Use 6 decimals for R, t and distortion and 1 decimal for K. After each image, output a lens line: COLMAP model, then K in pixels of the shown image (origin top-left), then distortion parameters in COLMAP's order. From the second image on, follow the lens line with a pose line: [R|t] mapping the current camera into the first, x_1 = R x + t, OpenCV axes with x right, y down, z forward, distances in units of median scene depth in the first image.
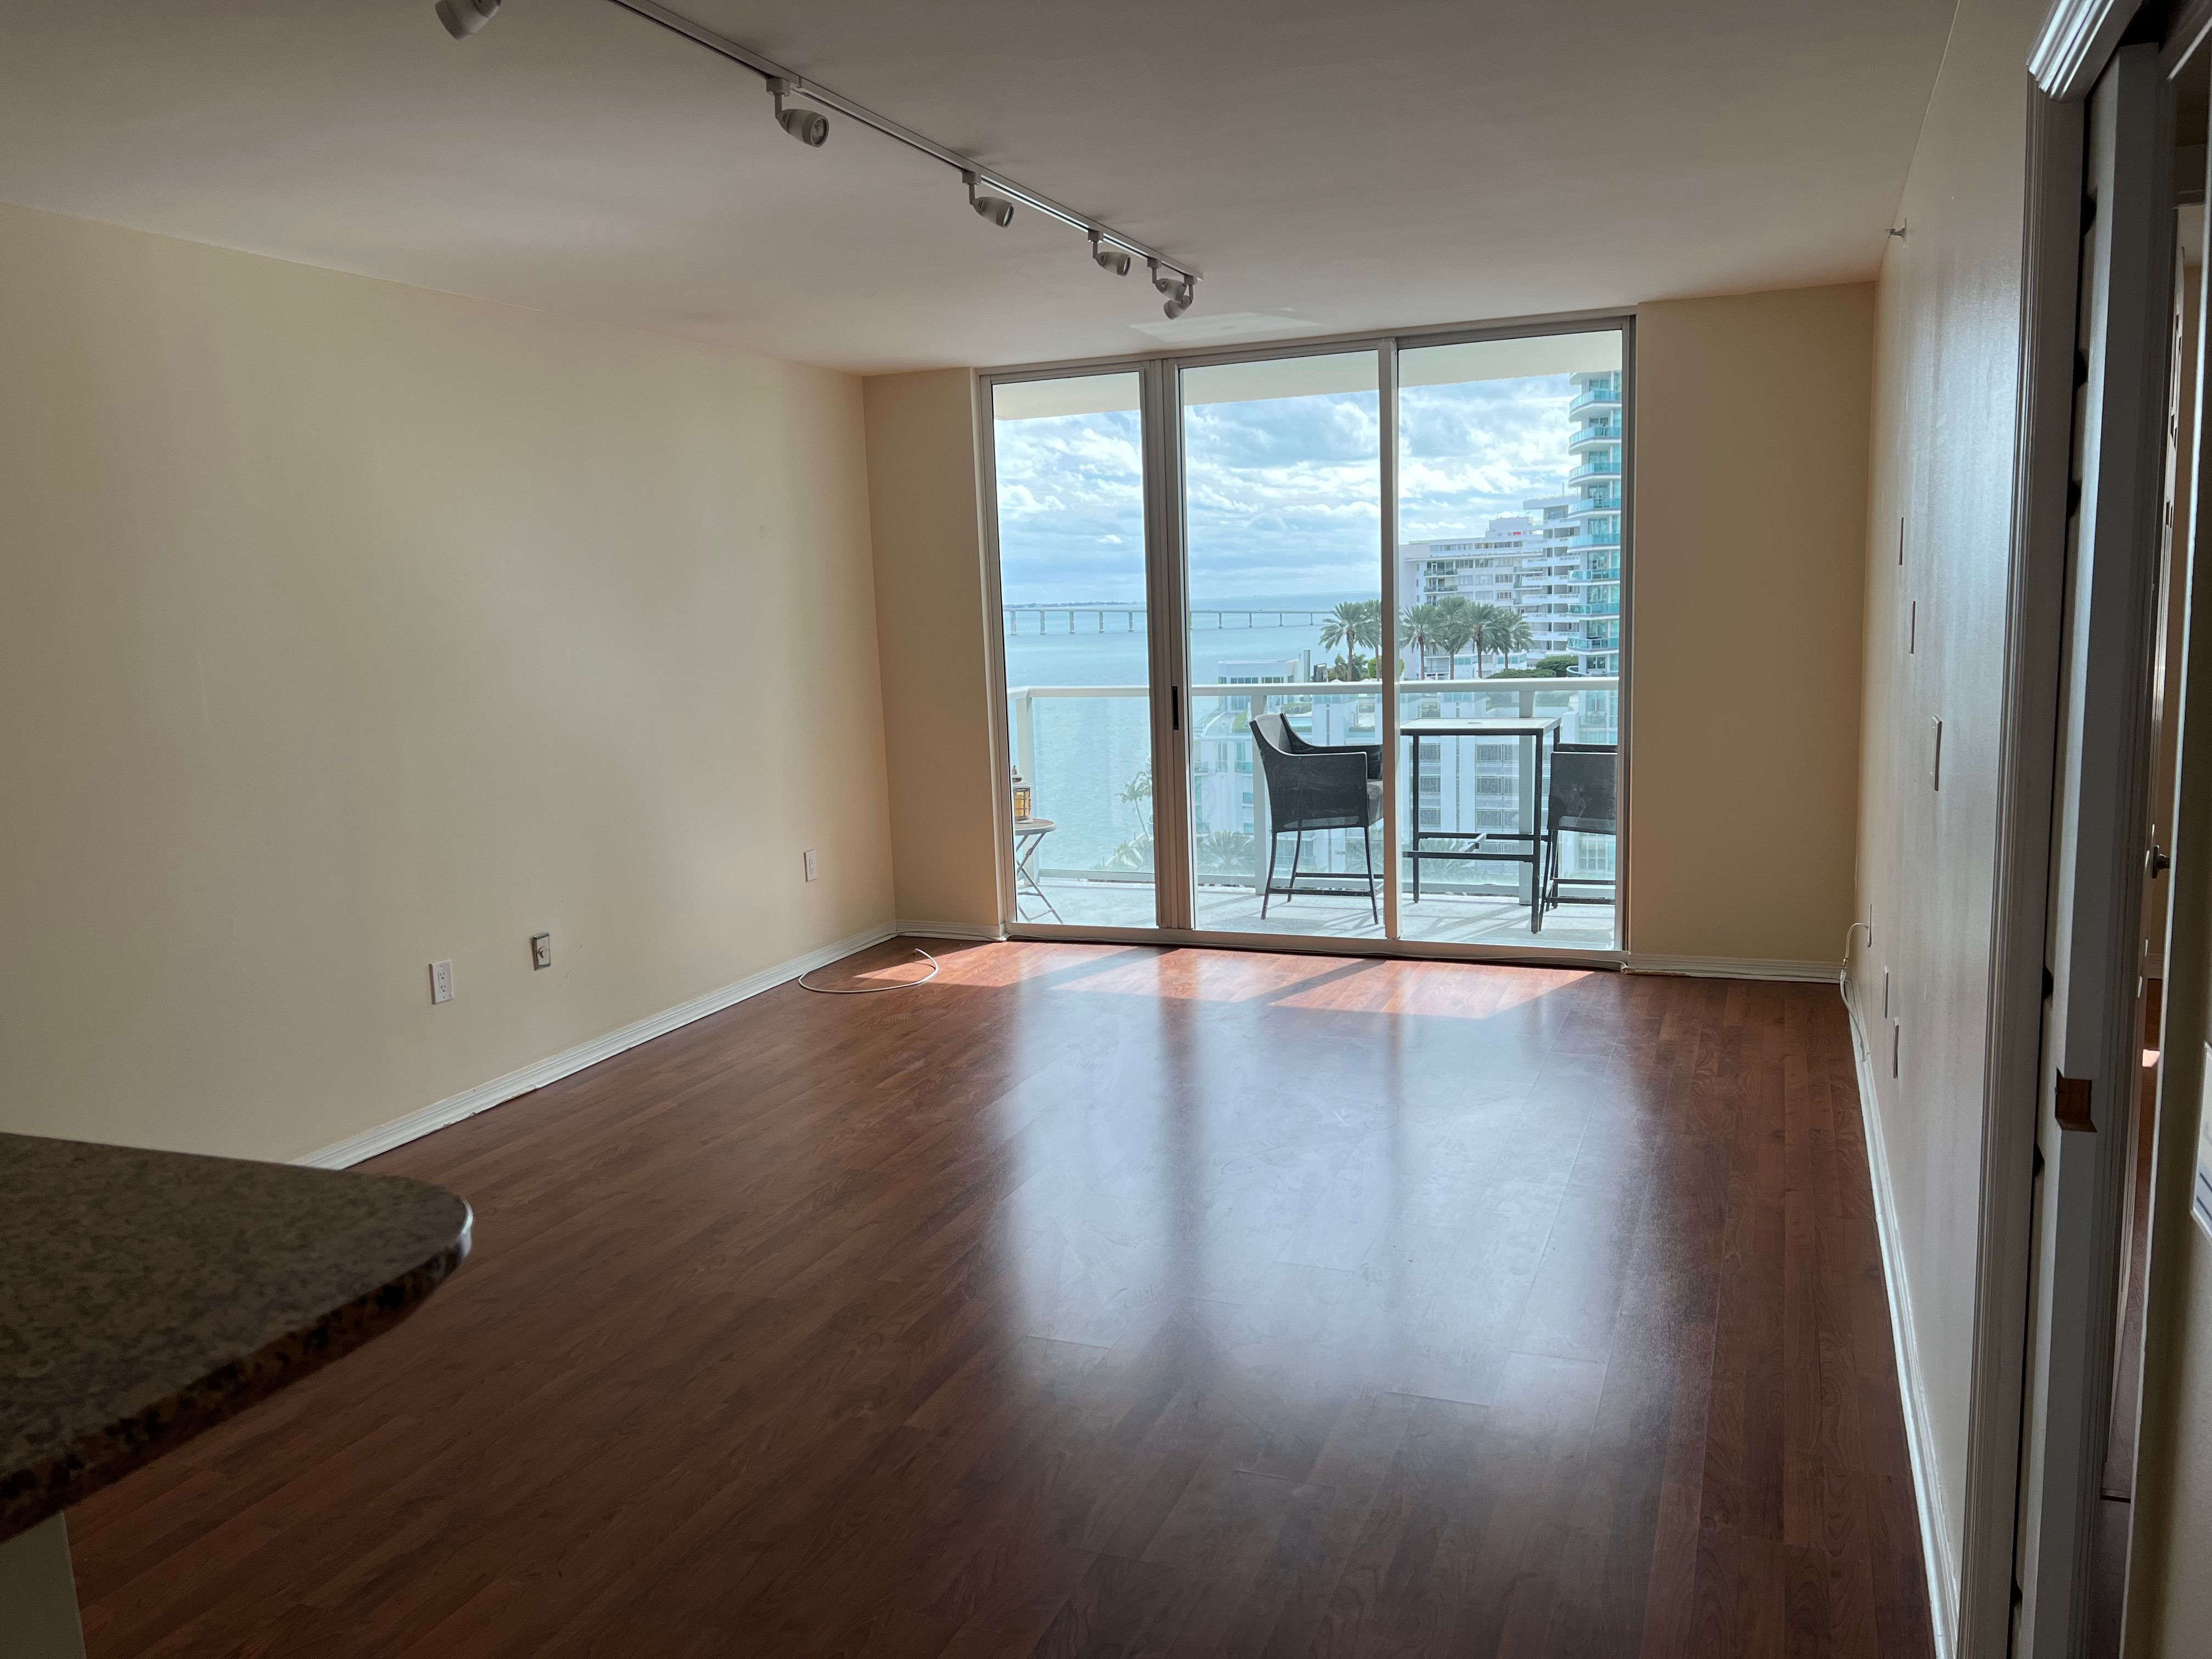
lens RADIAL K [[1685.0, 0, 1093.2], [0, 1685.0, 844.7], [0, 0, 1]] dist [0.080237, -0.113202]
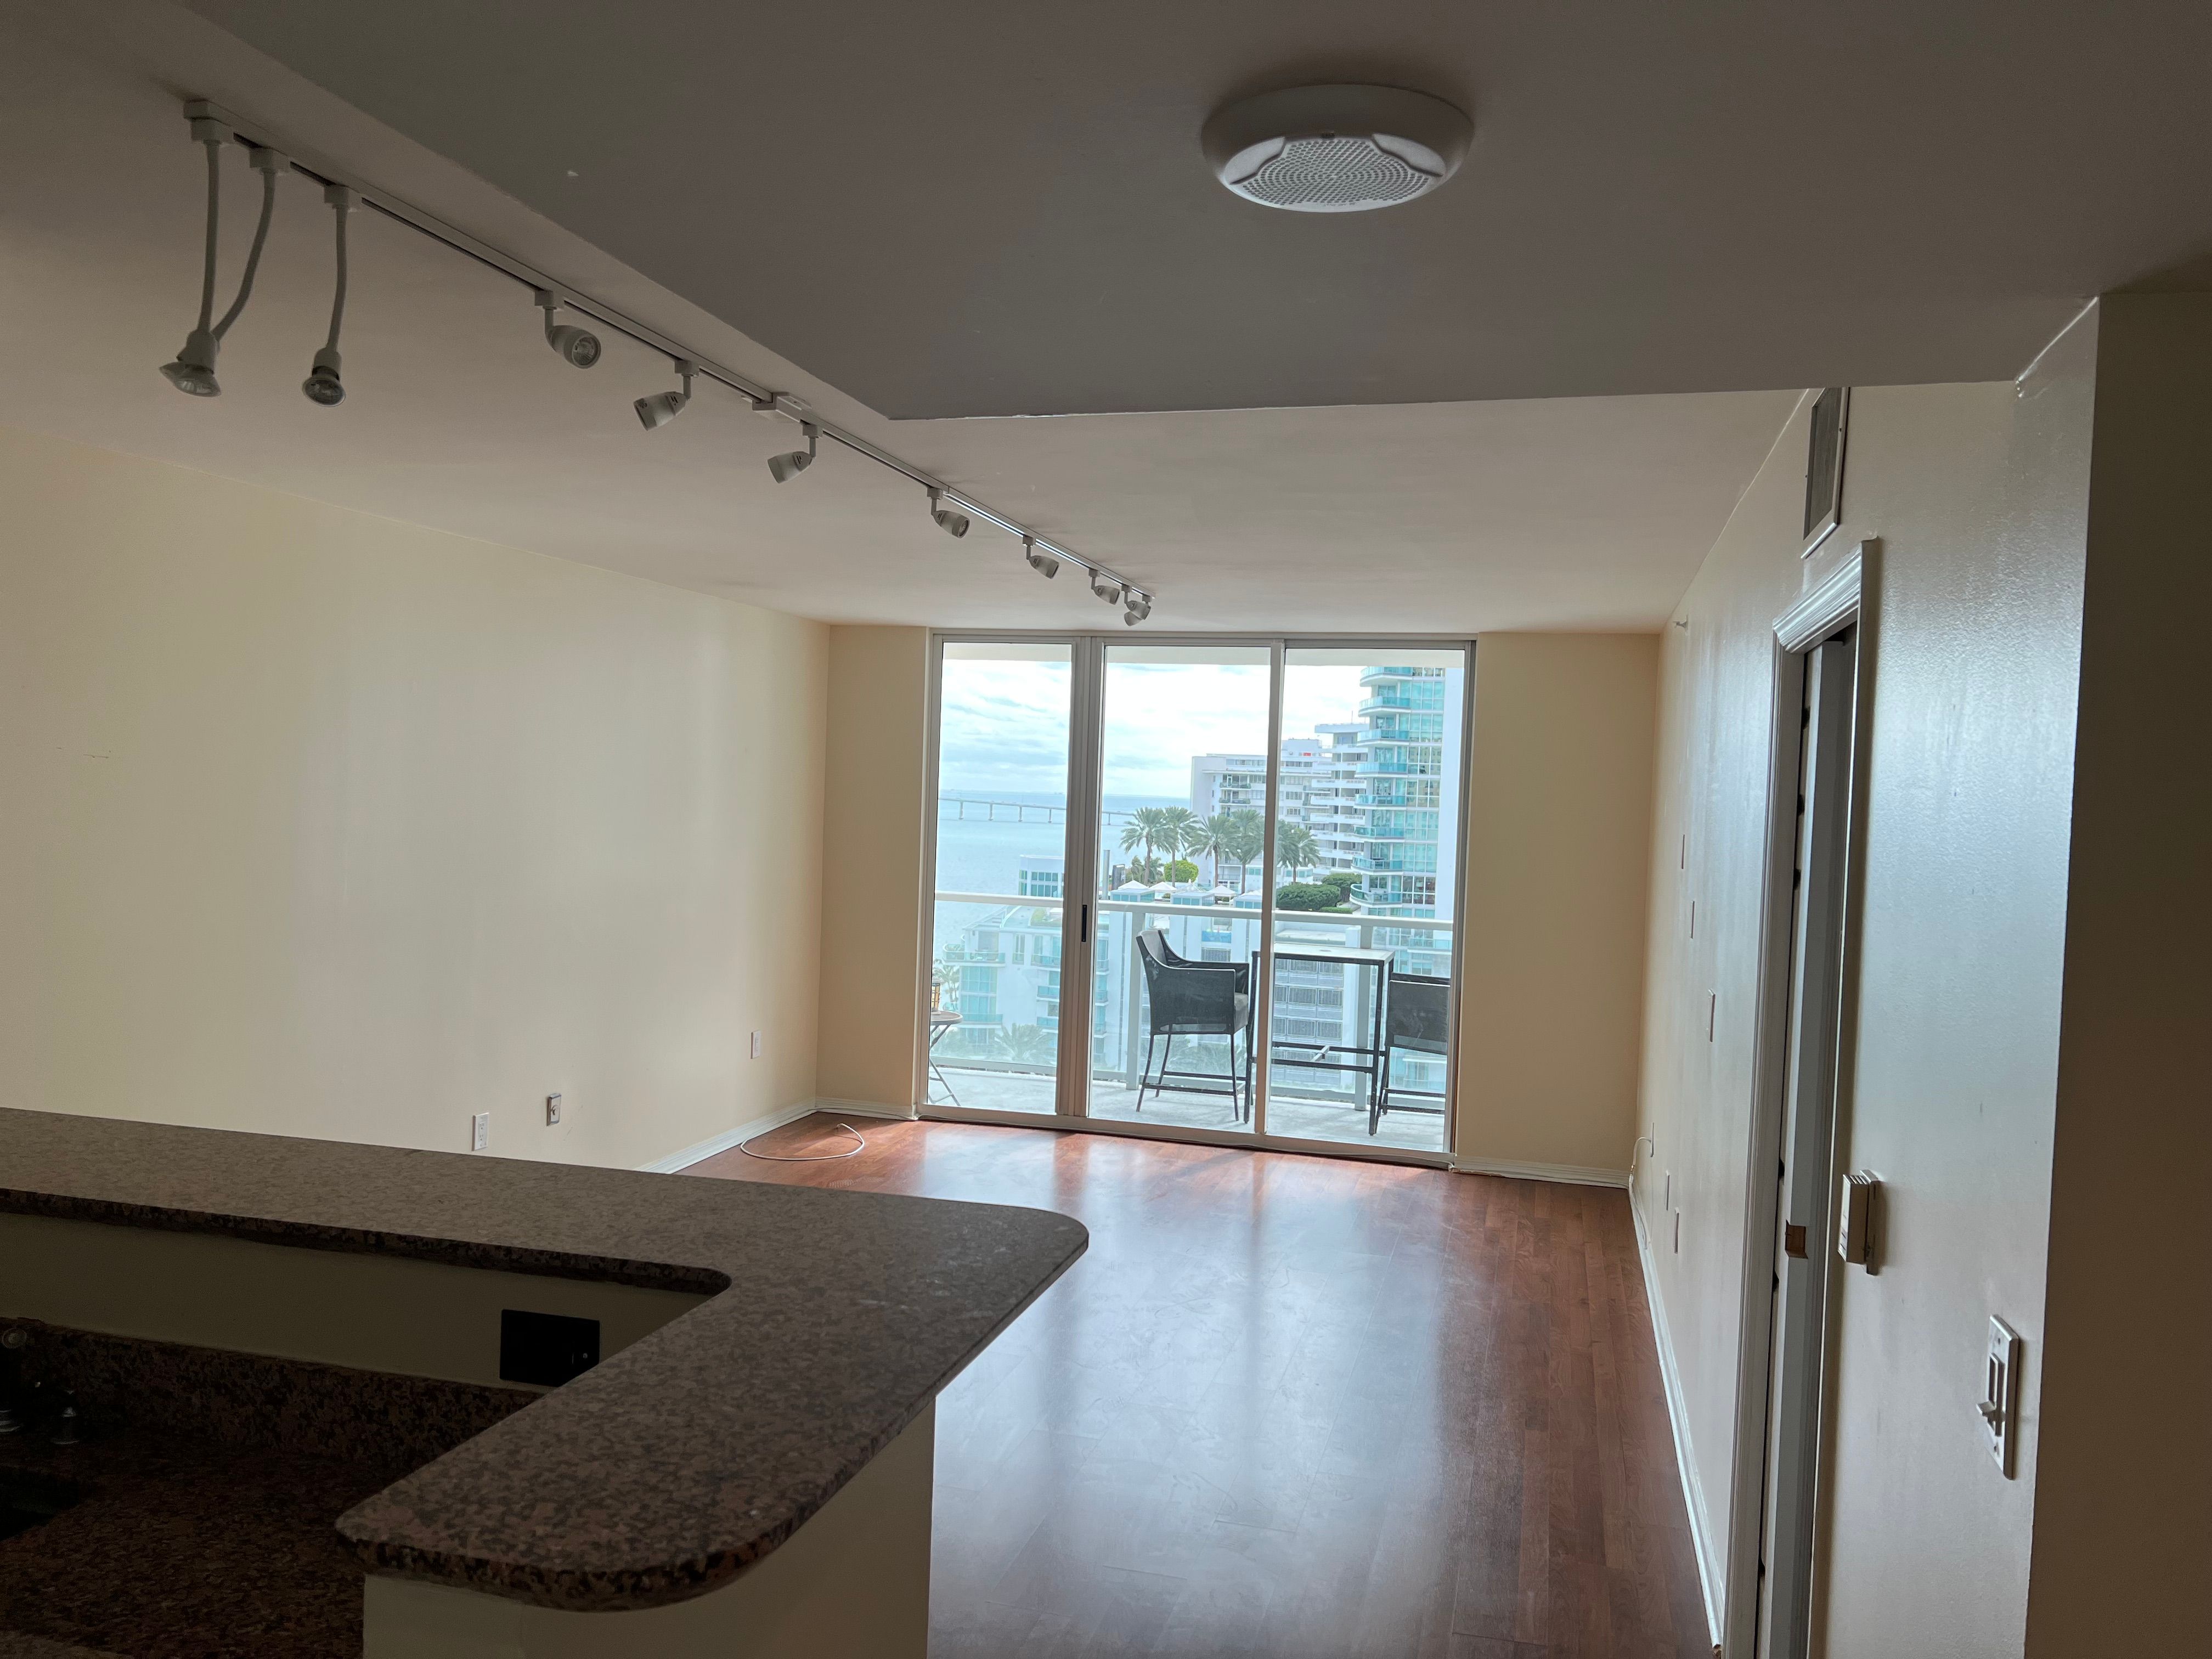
lens RADIAL K [[1674.8, 0, 1106.0], [0, 1674.8, 829.5], [0, 0, 1]] dist [0.077849, -0.088264]
pose [[0.989894, 0.069194, 0.123782, -0.085999], [-0.053466, 0.990568, -0.126160, -0.000427], [-0.131344, 0.118267, 0.984257, -0.155442]]
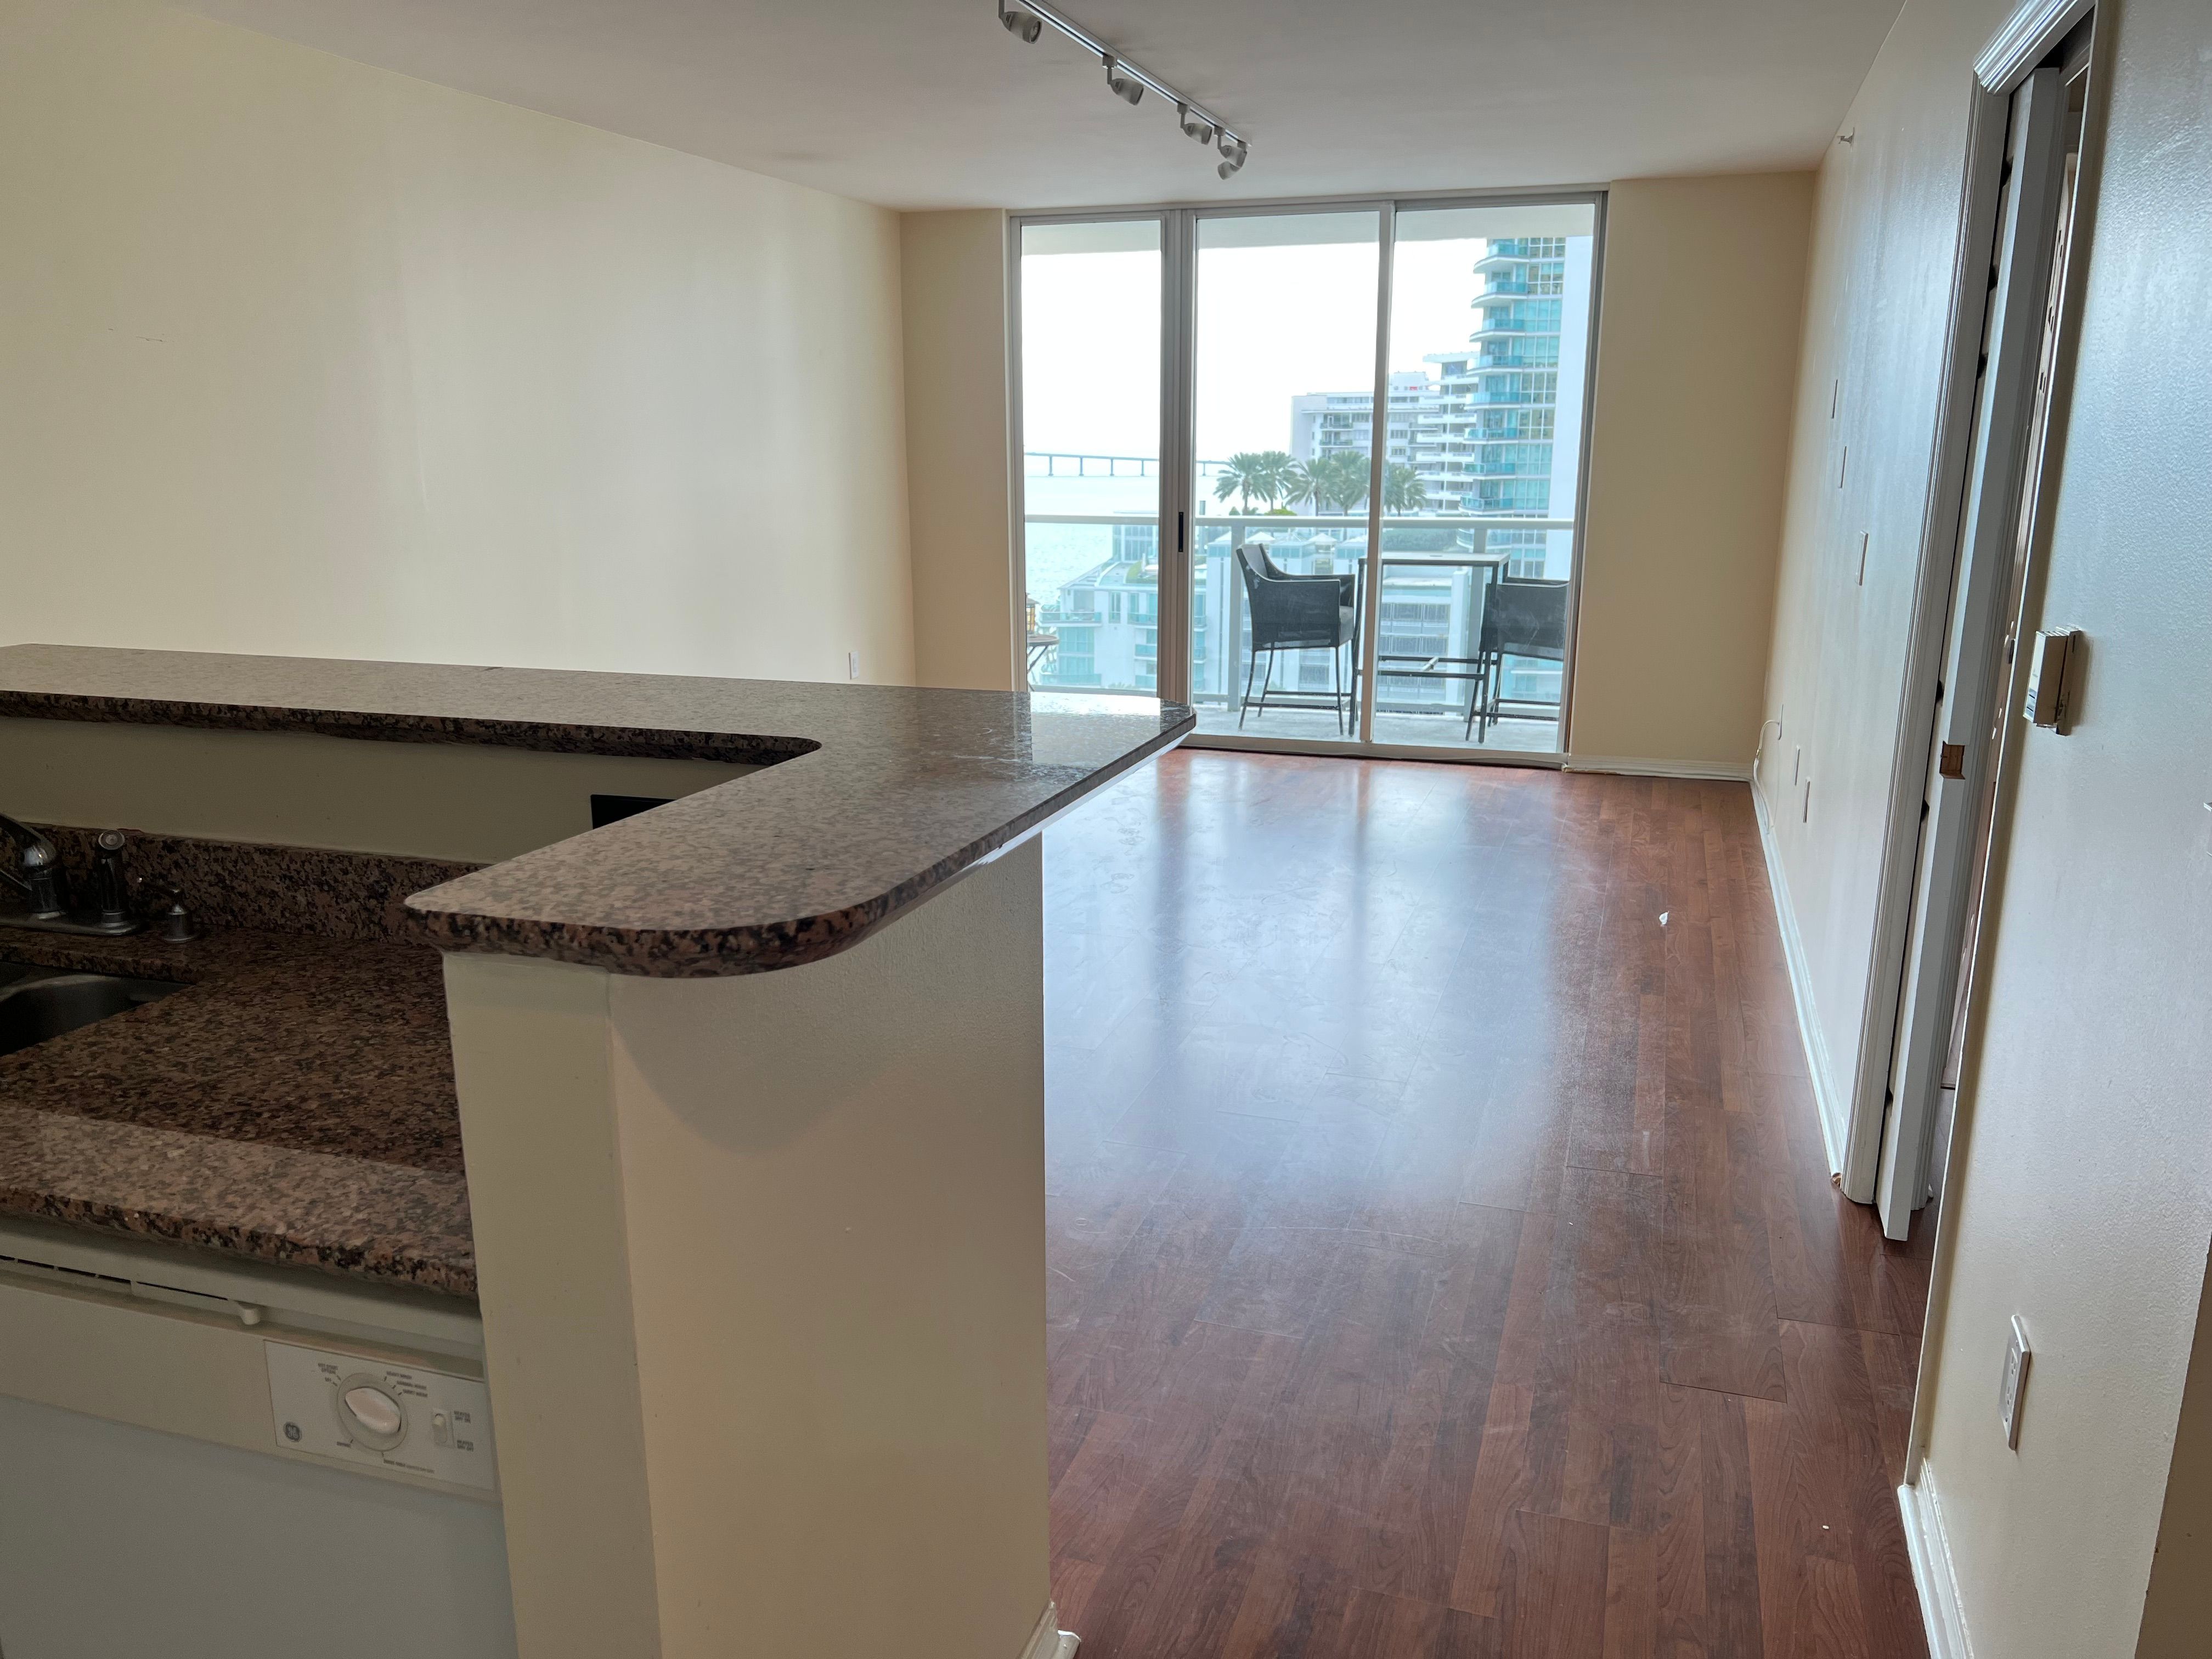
lens RADIAL K [[1685.0, 0, 1093.2], [0, 1685.0, 844.7], [0, 0, 1]] dist [0.080237, -0.113202]
pose [[0.997513, 0.020332, 0.067490, -0.082741], [-0.026266, 0.995754, 0.088233, 0.029124], [-0.065409, -0.089786, 0.993811, -0.133203]]
